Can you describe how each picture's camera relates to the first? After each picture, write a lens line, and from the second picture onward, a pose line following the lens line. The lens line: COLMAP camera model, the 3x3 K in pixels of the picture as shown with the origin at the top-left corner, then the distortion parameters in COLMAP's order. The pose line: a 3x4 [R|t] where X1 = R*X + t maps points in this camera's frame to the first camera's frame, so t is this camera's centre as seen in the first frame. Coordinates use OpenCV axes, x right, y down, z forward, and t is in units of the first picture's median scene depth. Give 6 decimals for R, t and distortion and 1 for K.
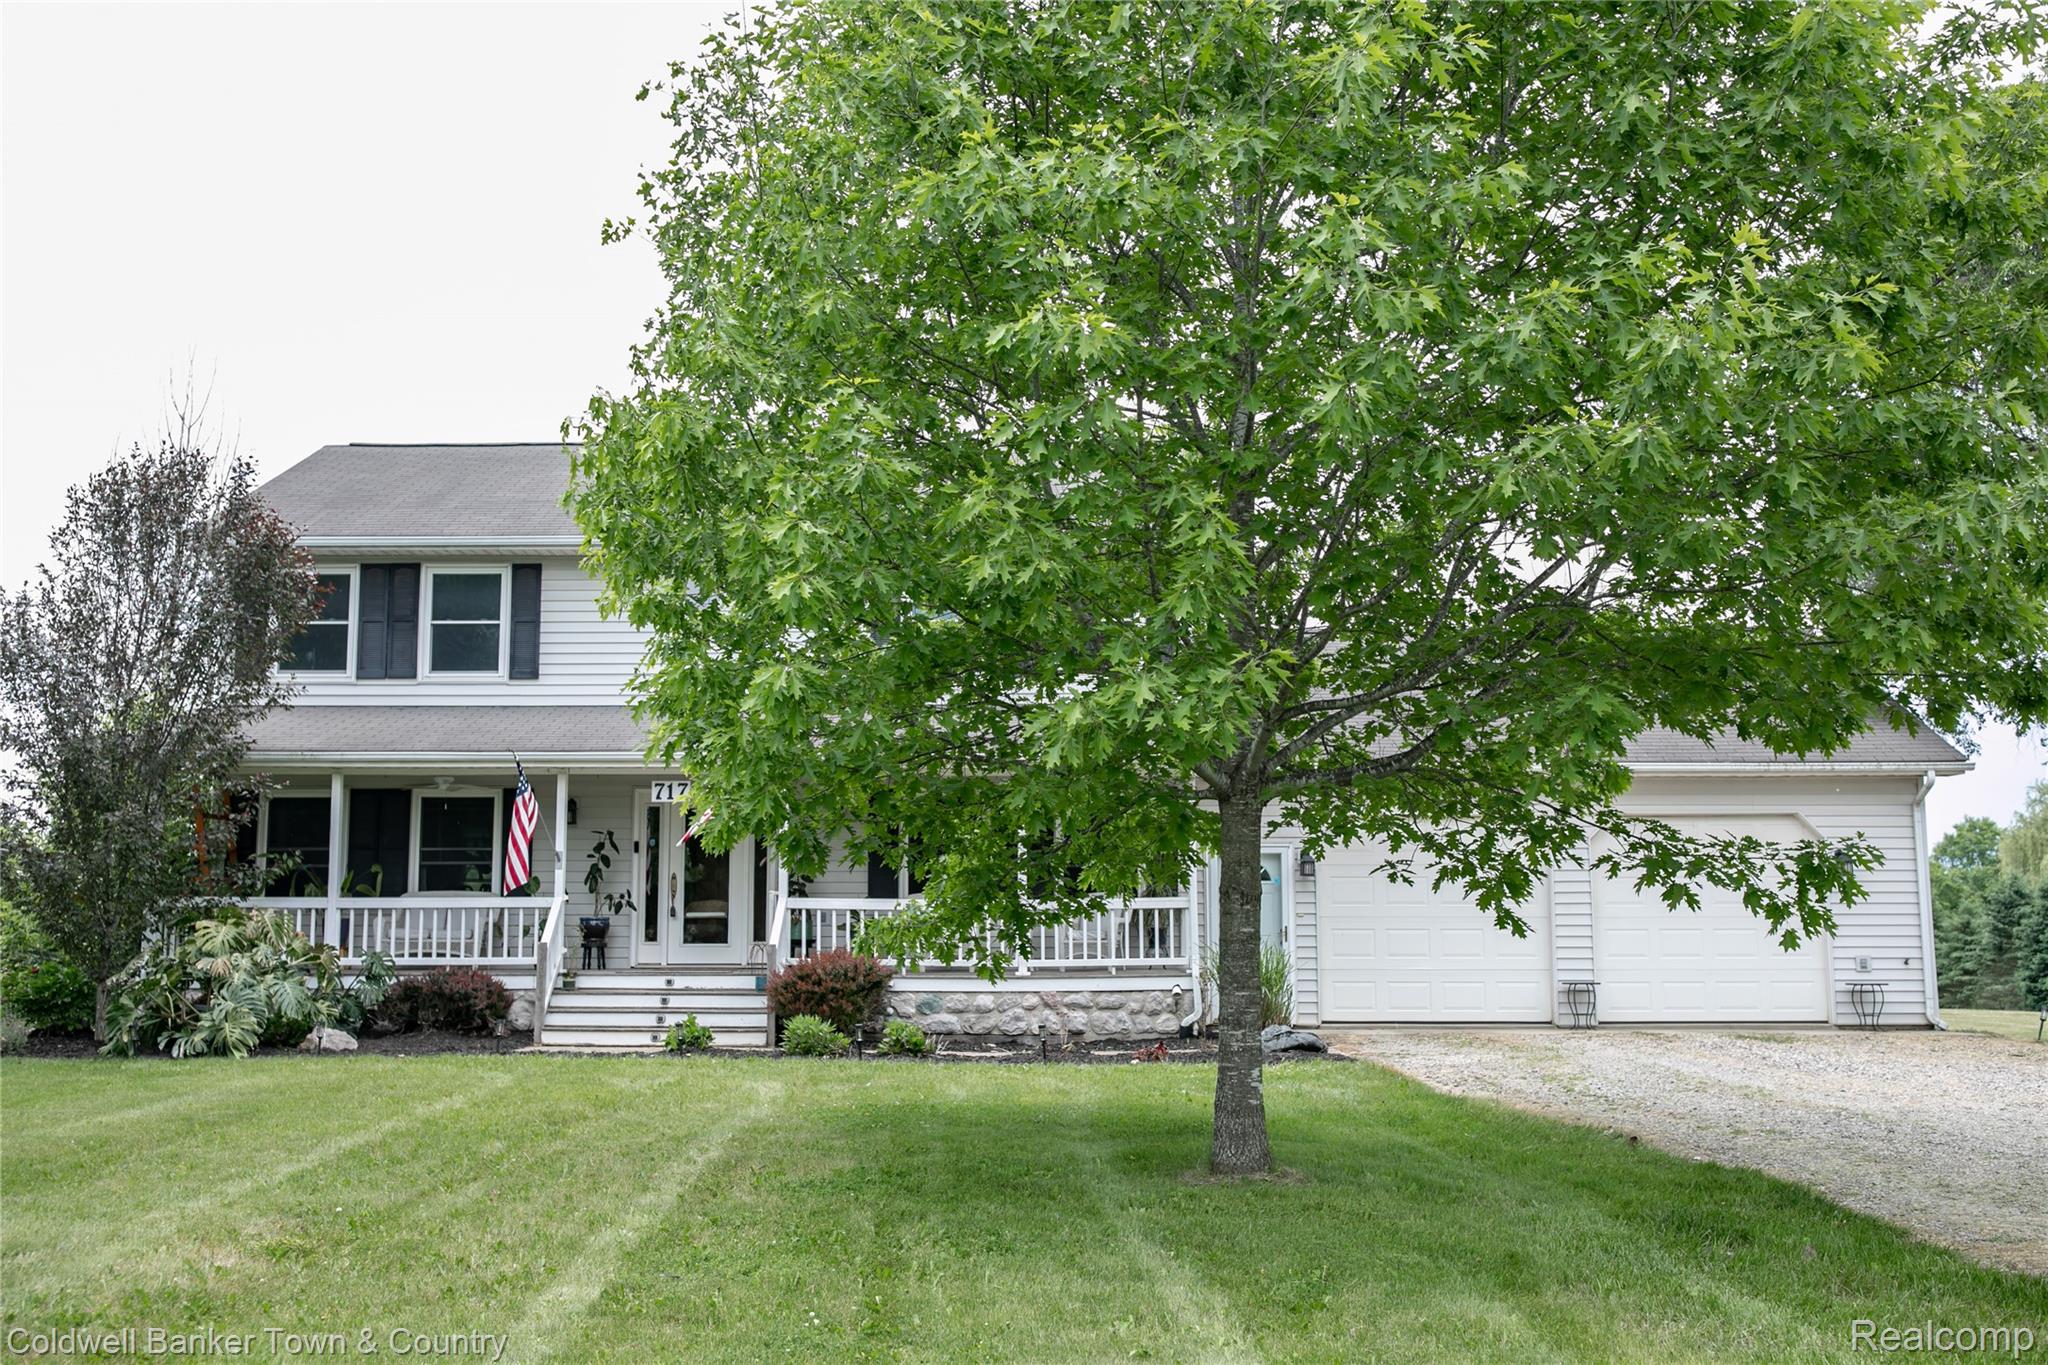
lens RADIAL K [[1999.5, 0, 1024.0], [0, 1999.5, 682.5], [0, 0, 1]] dist [-0.007207, 0.002166]
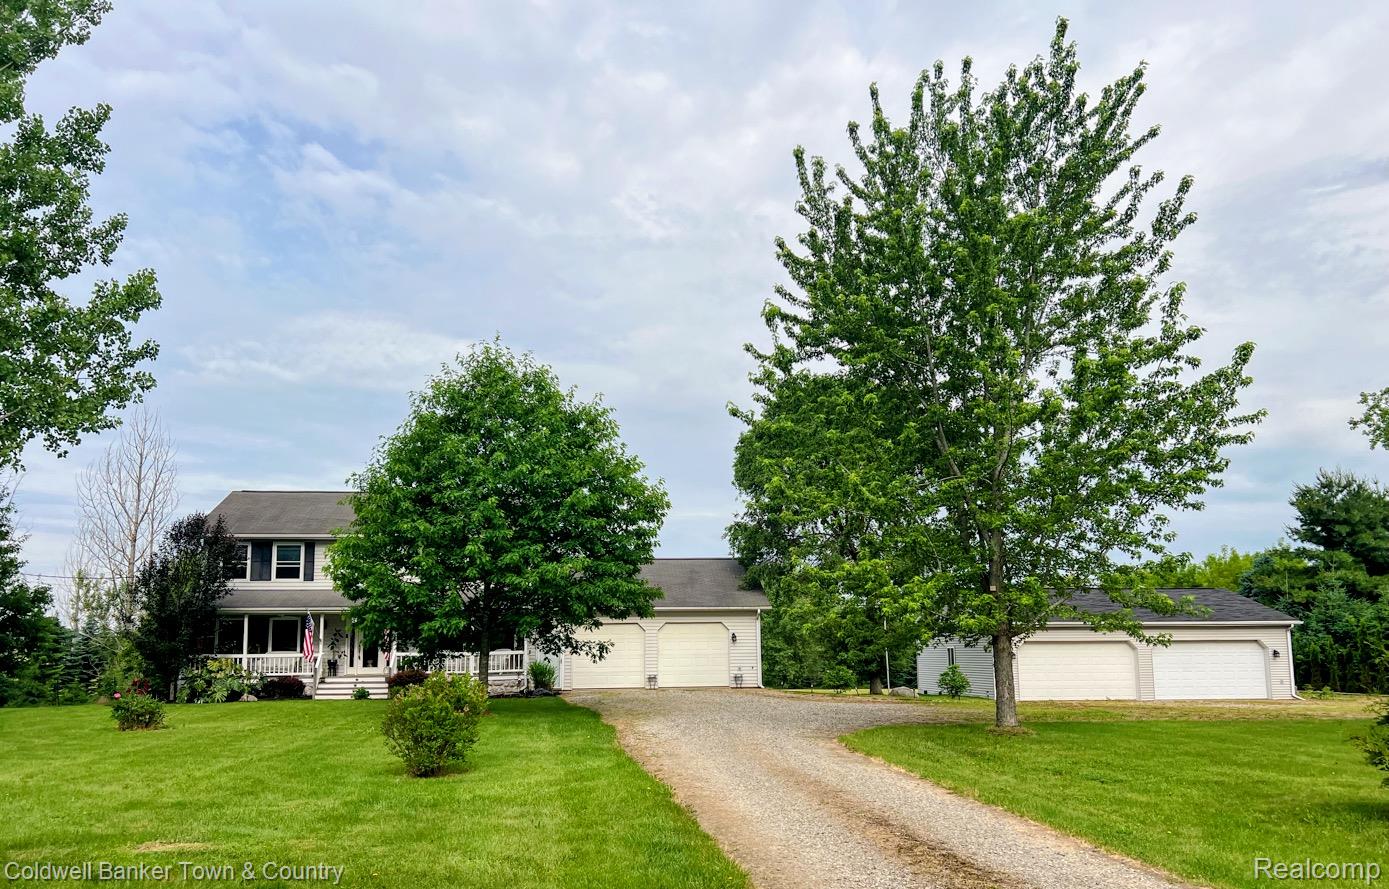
lens RADIAL K [[1093.1, 0, 718.4], [0, 1093.1, 510.1], [0, 0, 1]] dist [0.122461, -0.291346]
pose [[0.991532, 0.007560, 0.129641, 0.163003], [-0.005911, 0.999897, -0.013099, -0.100400], [-0.129727, 0.012222, 0.991474, -0.822710]]
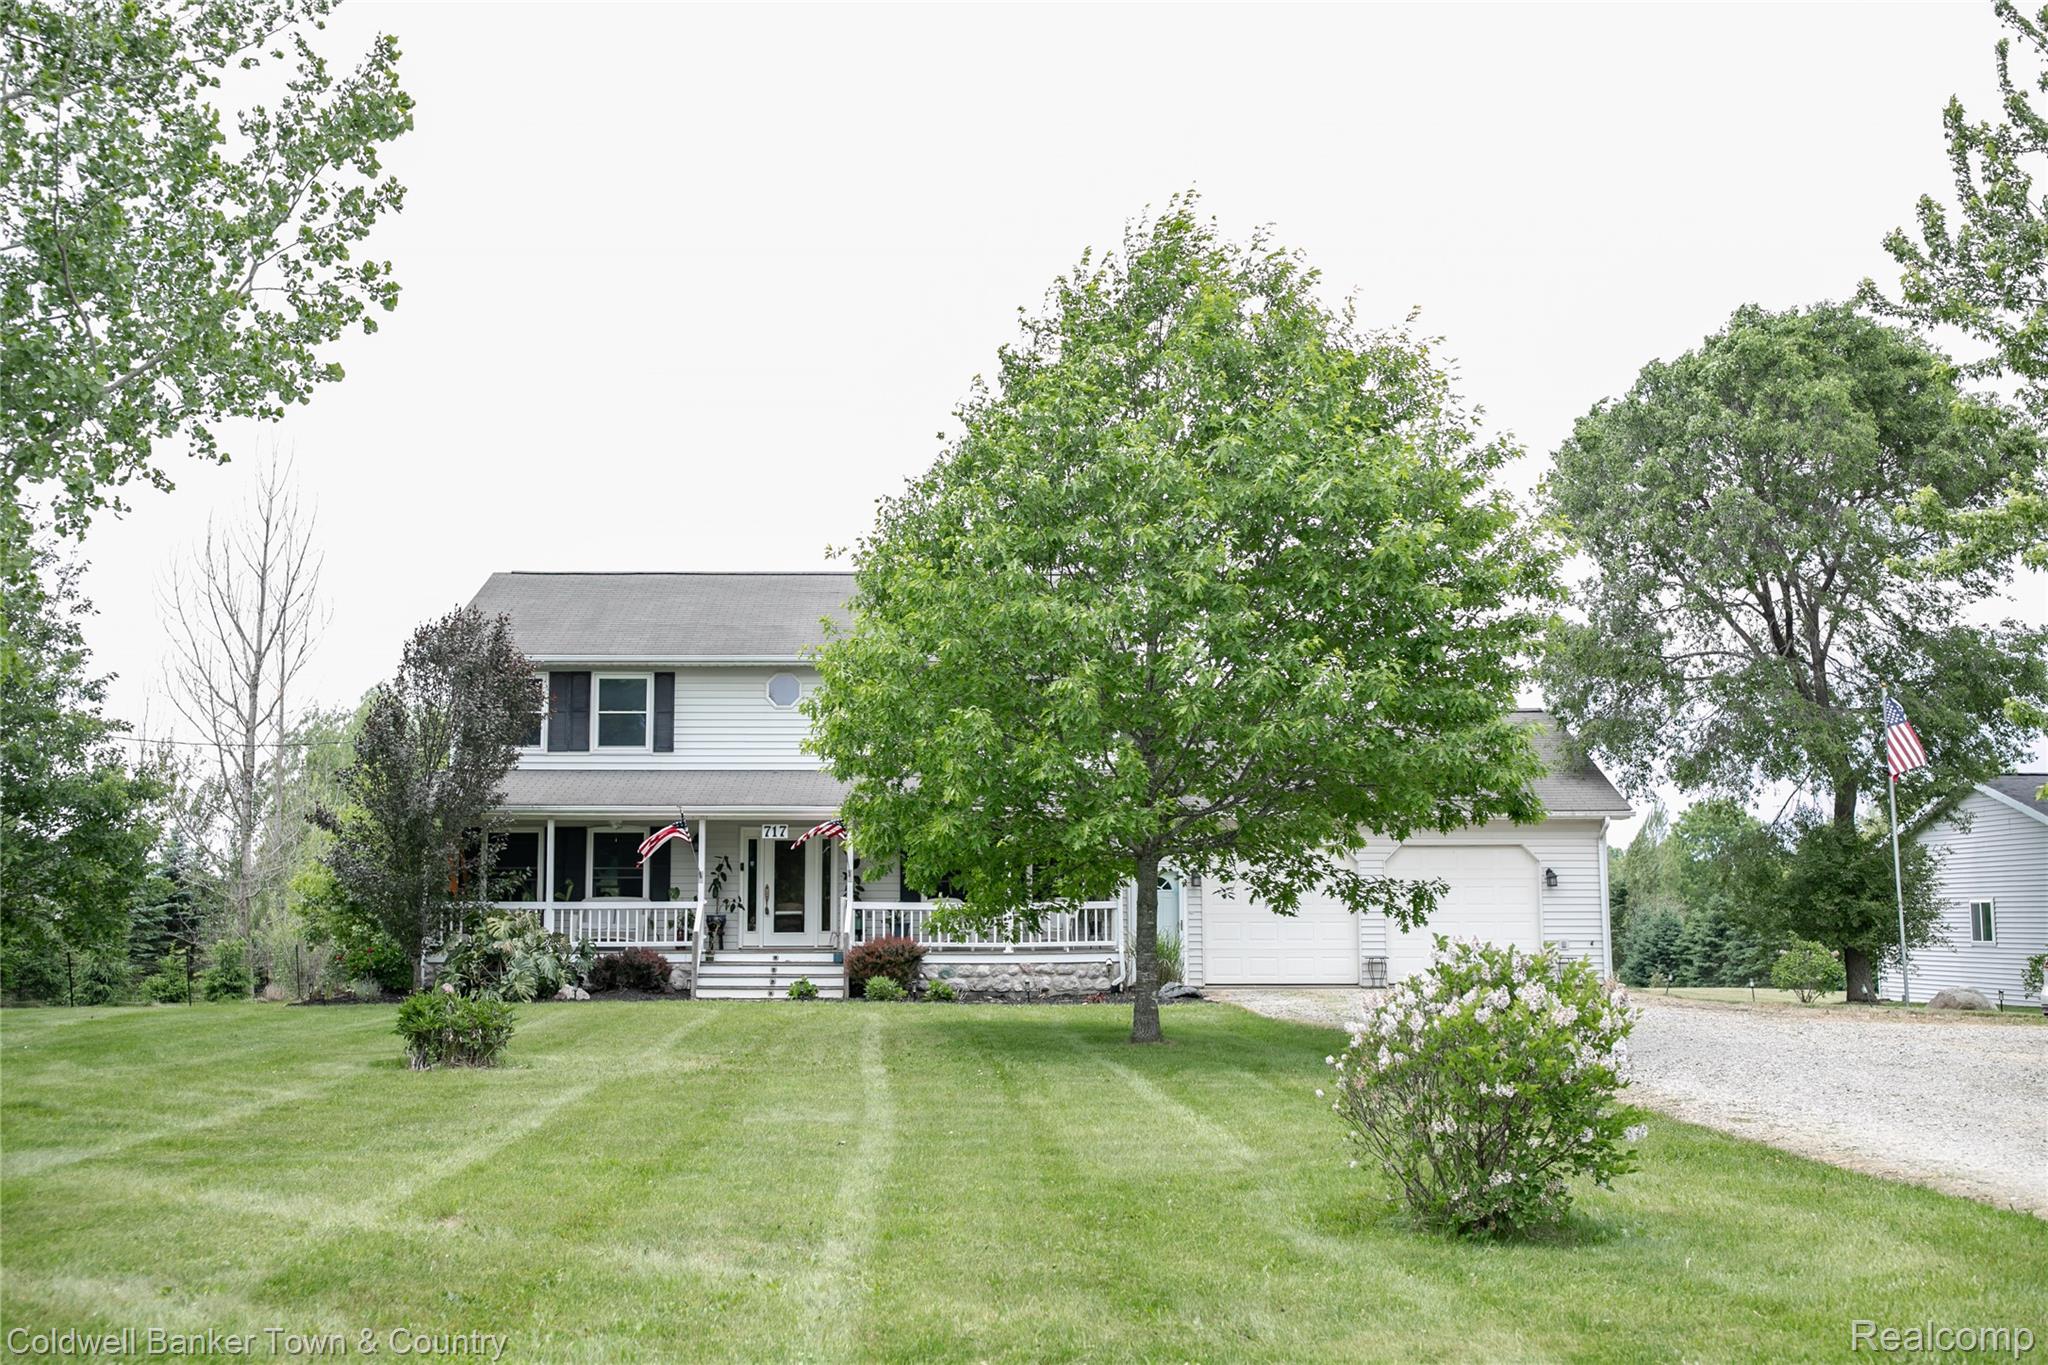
lens RADIAL K [[1999.5, 0, 1024.0], [0, 1999.5, 682.5], [0, 0, 1]] dist [-0.007207, 0.002166]
pose [[0.999178, 0.003650, 0.040385, -0.050995], [-0.003827, 0.999983, 0.004323, -0.066300], [-0.040368, -0.004474, 0.999175, -0.523799]]
